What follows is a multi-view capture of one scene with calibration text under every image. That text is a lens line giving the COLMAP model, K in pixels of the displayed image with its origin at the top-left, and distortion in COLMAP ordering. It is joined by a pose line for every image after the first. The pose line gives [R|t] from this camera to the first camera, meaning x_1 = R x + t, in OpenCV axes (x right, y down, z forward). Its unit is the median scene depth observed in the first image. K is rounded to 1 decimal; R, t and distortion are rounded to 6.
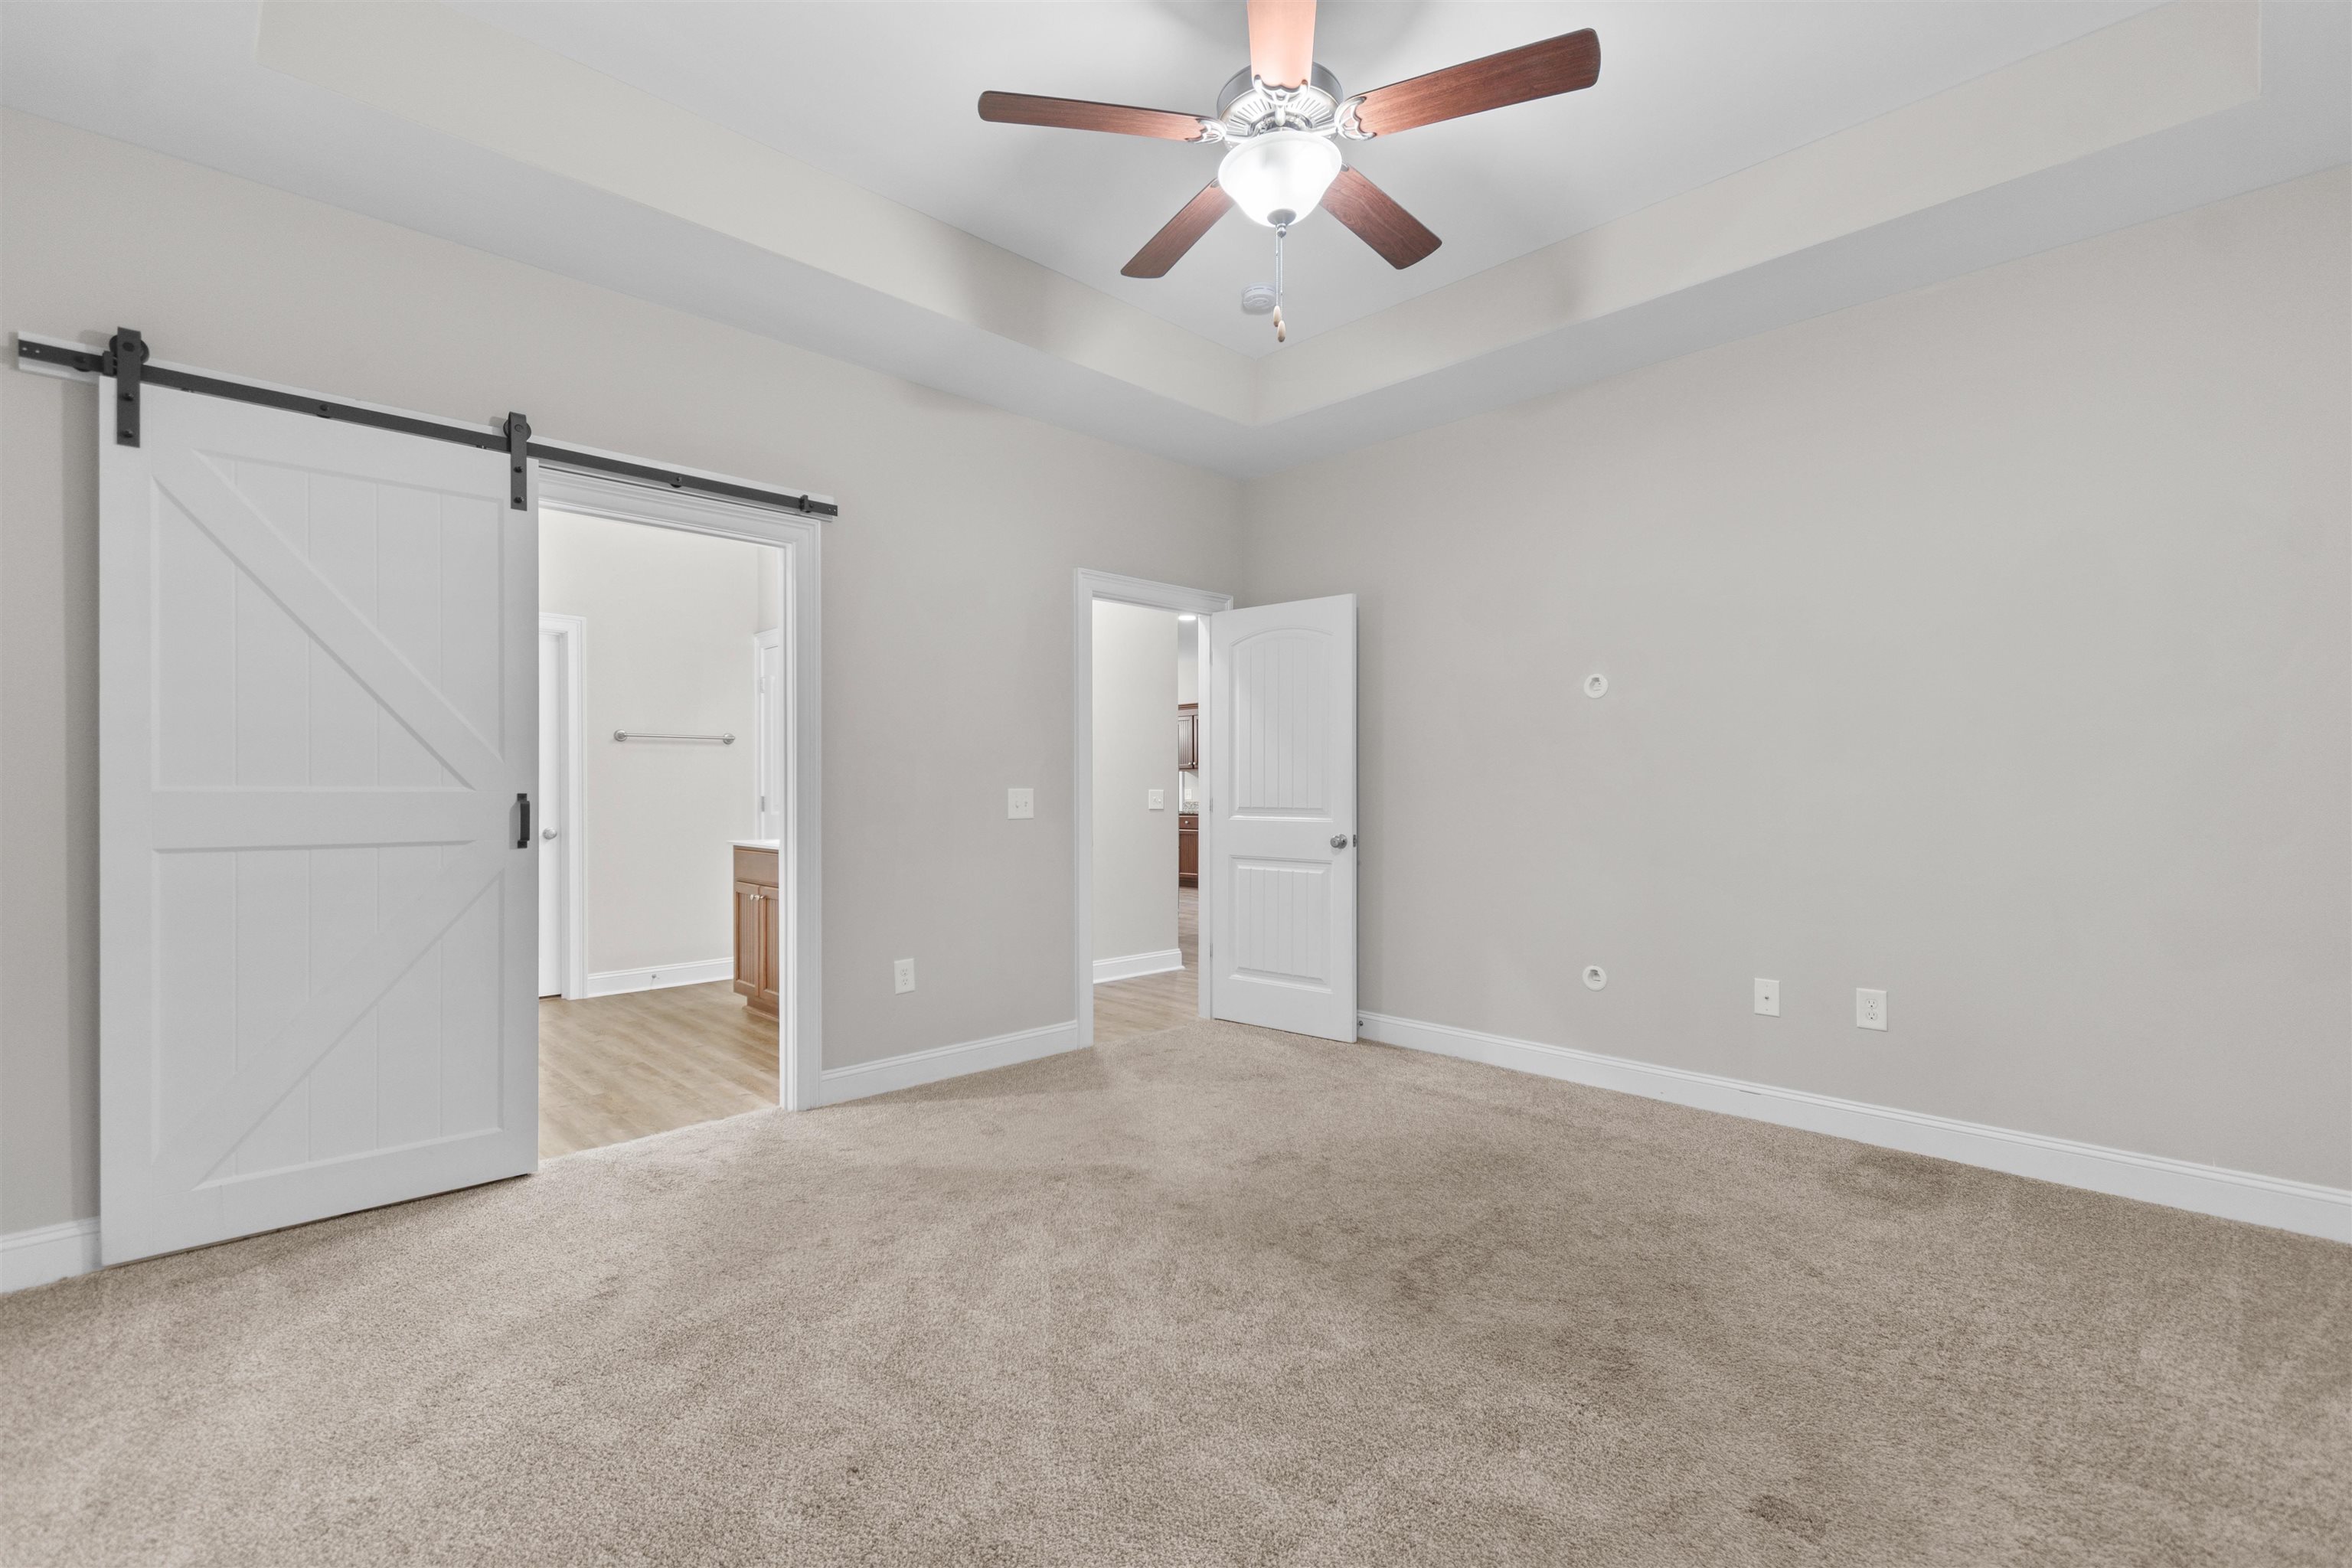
lens RADIAL K [[1024.7, 0, 1169.3], [0, 1024.7, 798.8], [0, 0, 1]] dist [-0.000434, -0.000004]
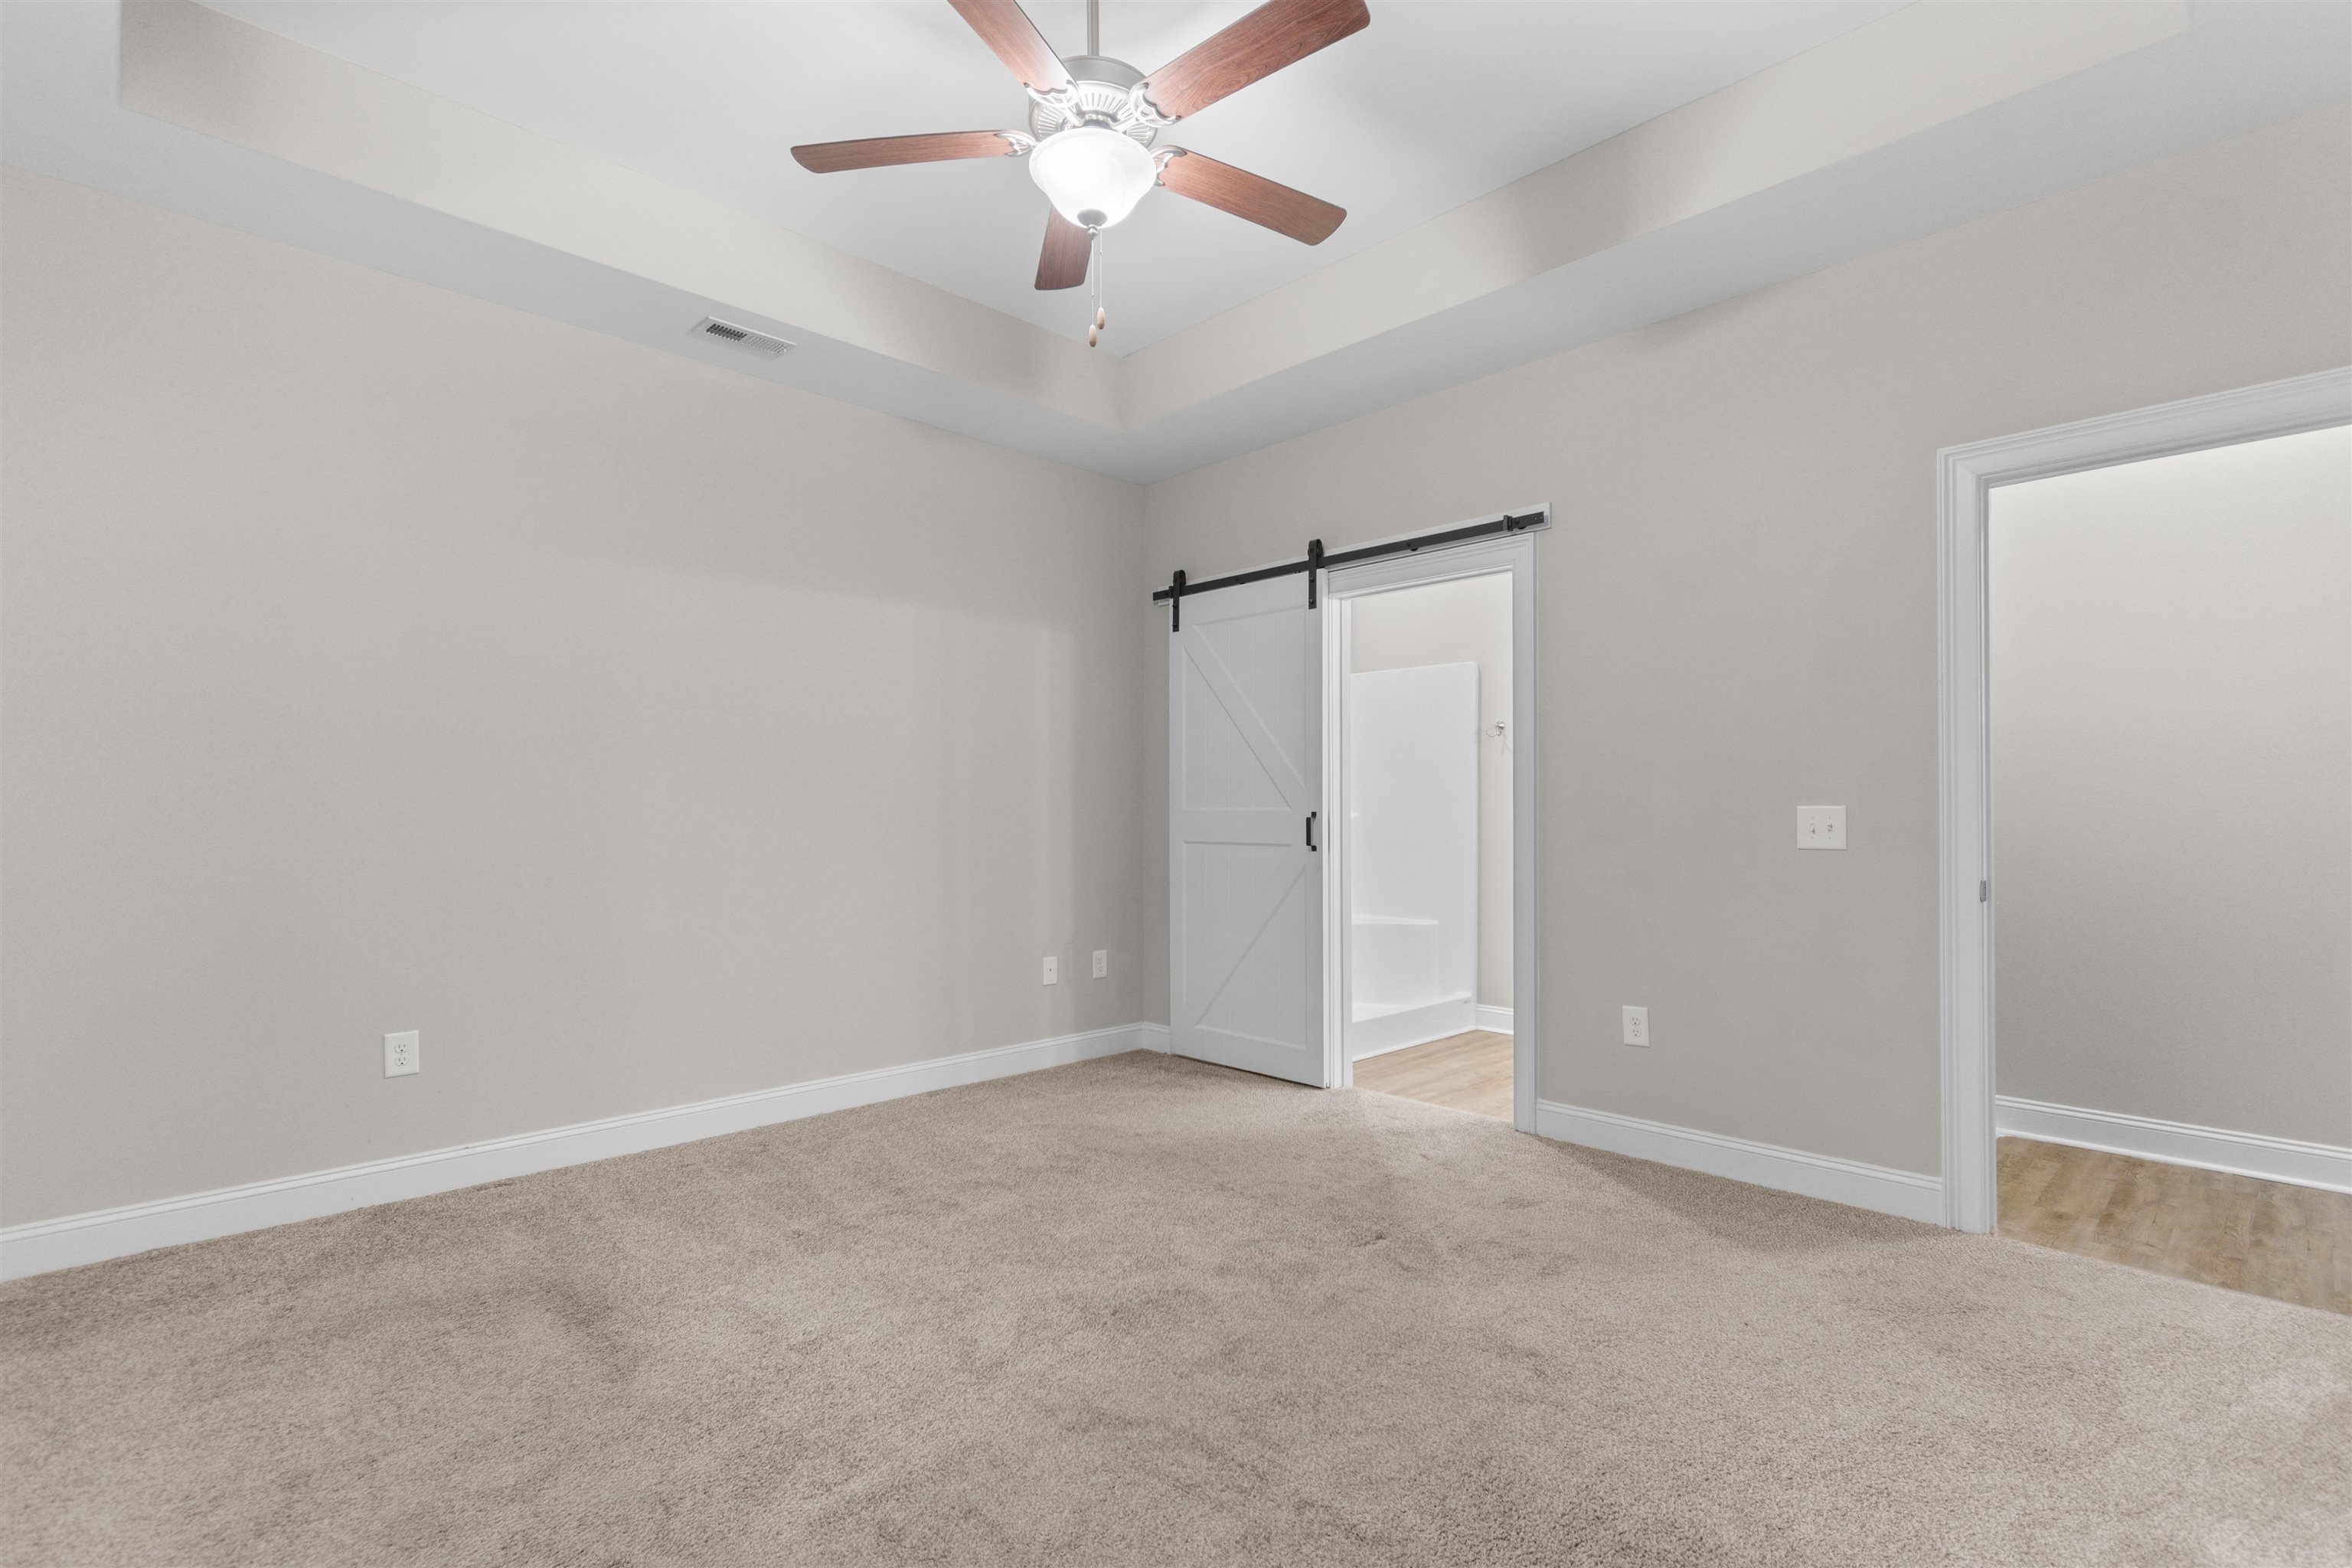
lens RADIAL K [[1080.5, 0, 1170.5], [0, 1080.5, 810.1], [0, 0, 1]] dist [0.000711, 0.000009]
pose [[0.017370, 0.000623, -0.999849, 0.754852], [-0.005894, 0.999982, 0.000520, -0.006379], [0.999832, 0.005884, 0.017373, 0.706495]]
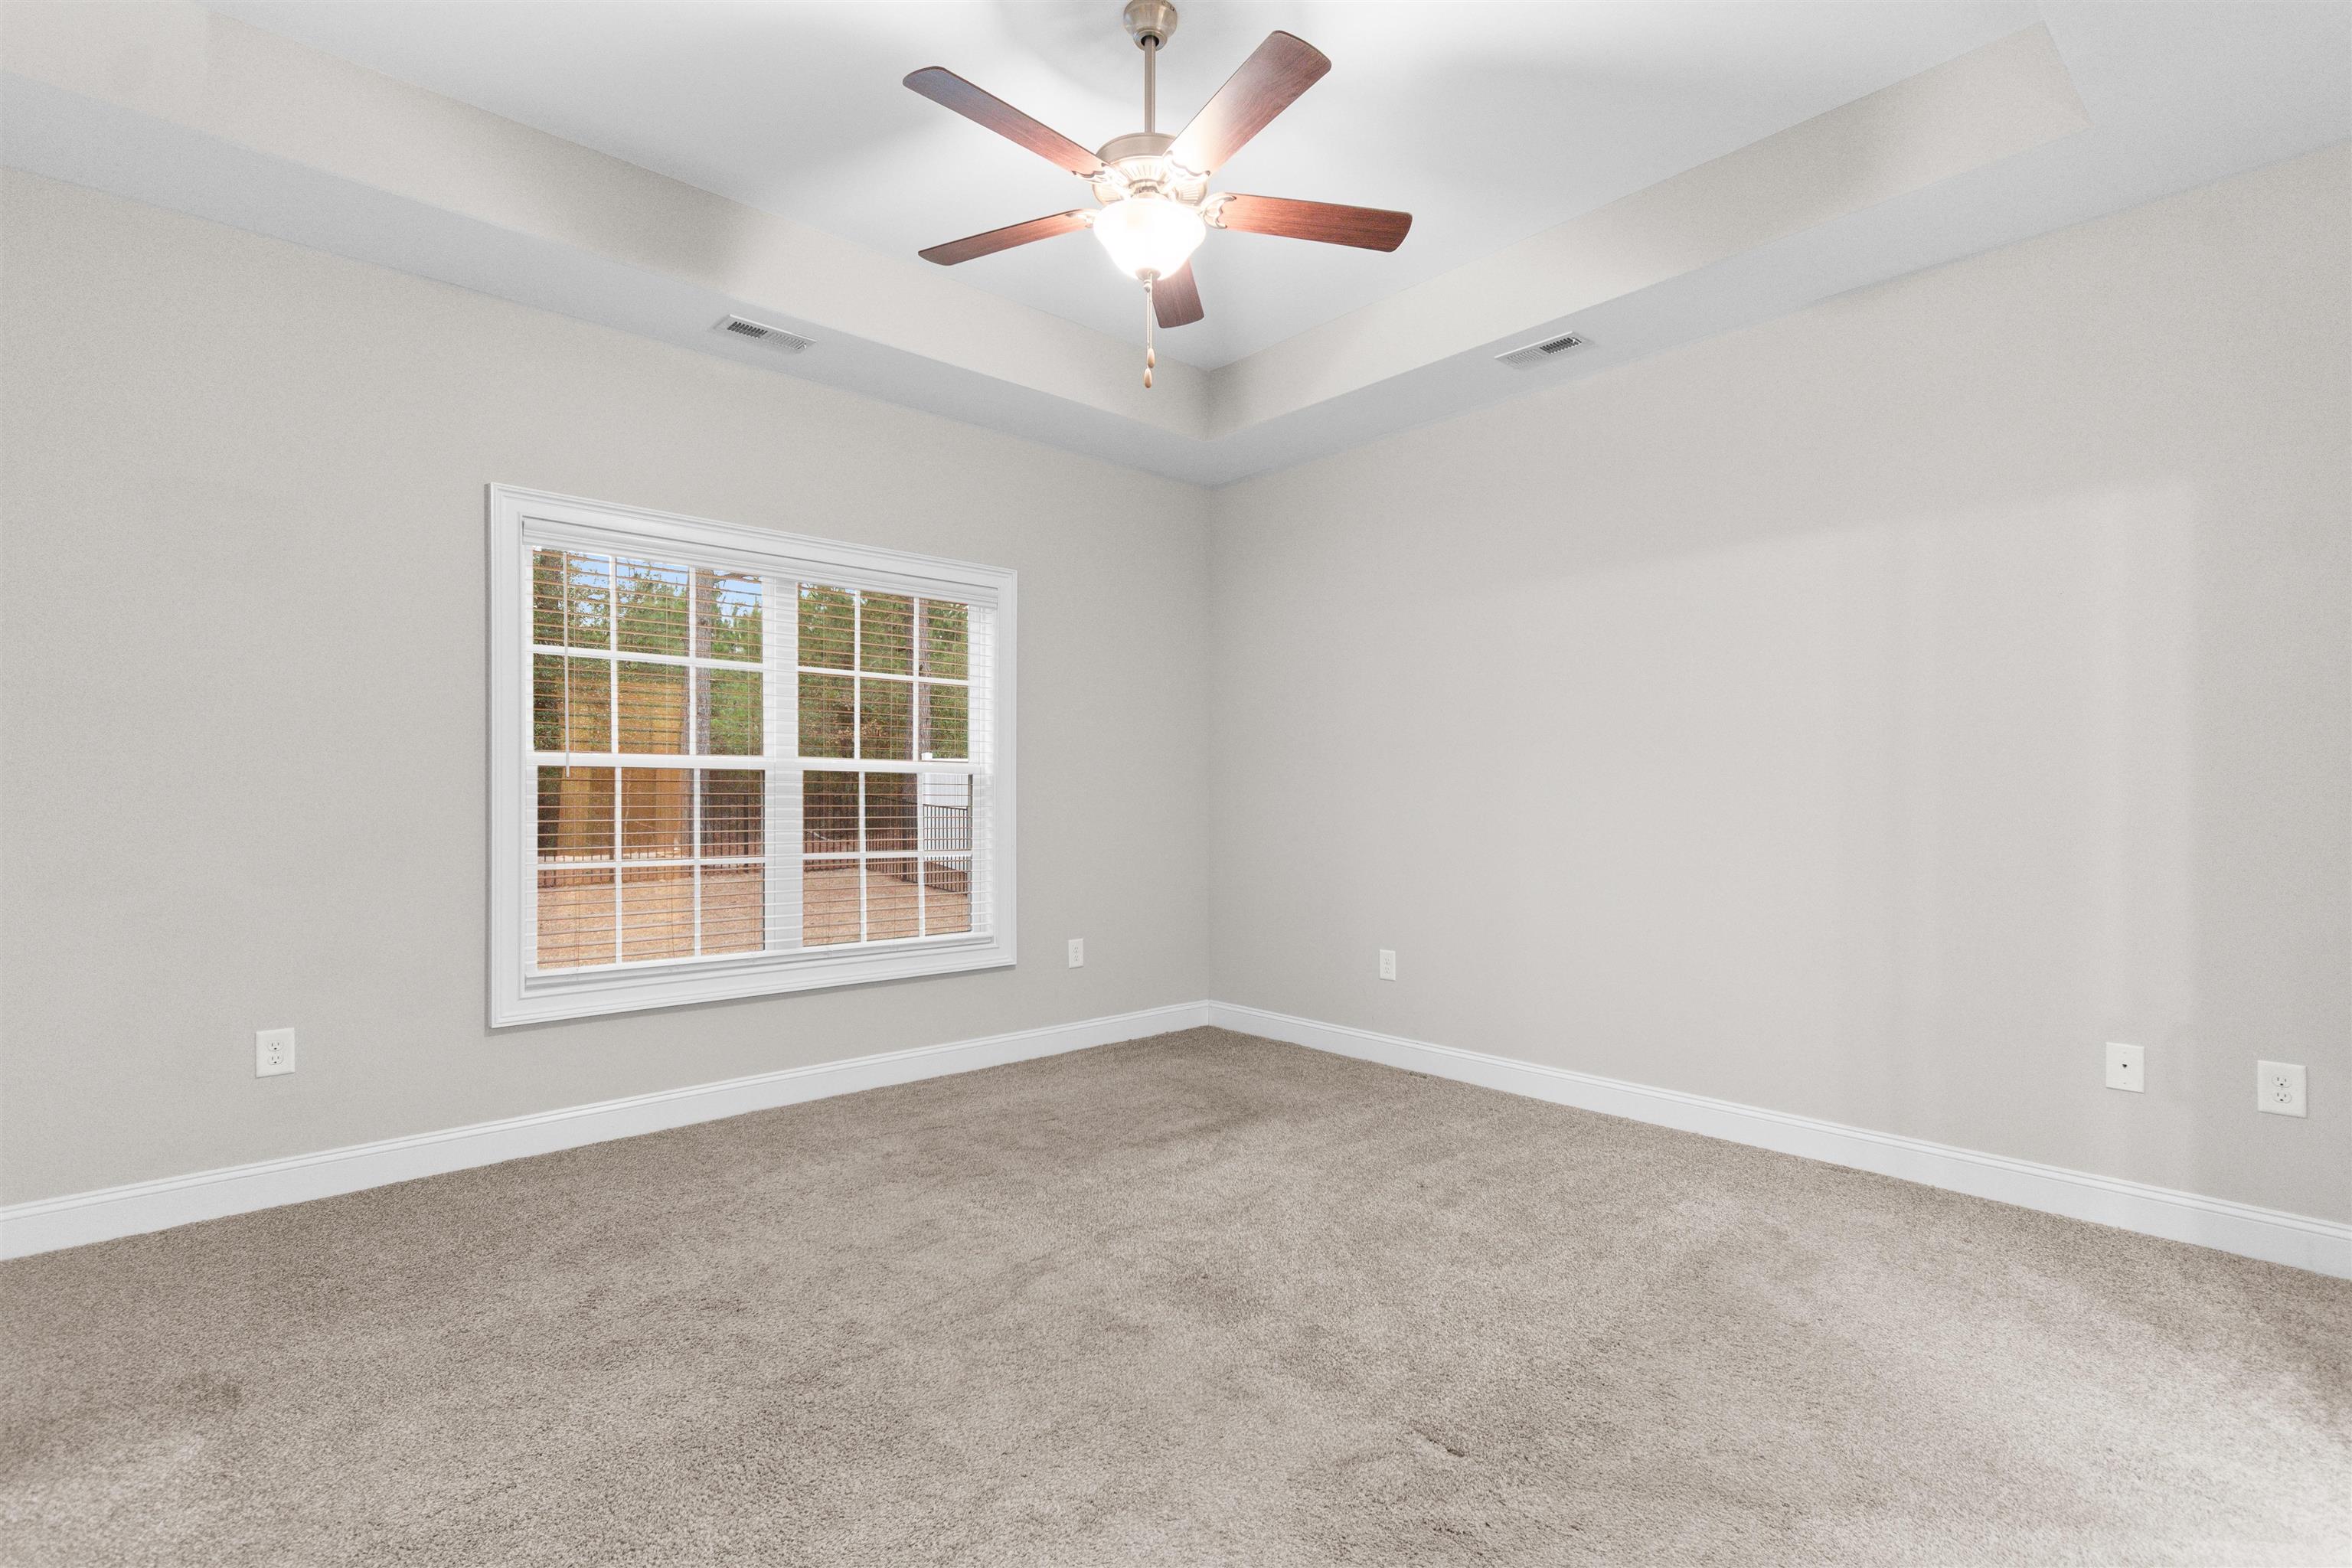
lens RADIAL K [[1080.5, 0, 1170.5], [0, 1080.5, 810.1], [0, 0, 1]] dist [0.000711, 0.000009]
pose [[-0.999992, 0.001404, 0.003632, 0.051367], [0.001471, 0.999829, 0.018422, -0.010539], [-0.003606, 0.018427, -0.999824, 1.438441]]
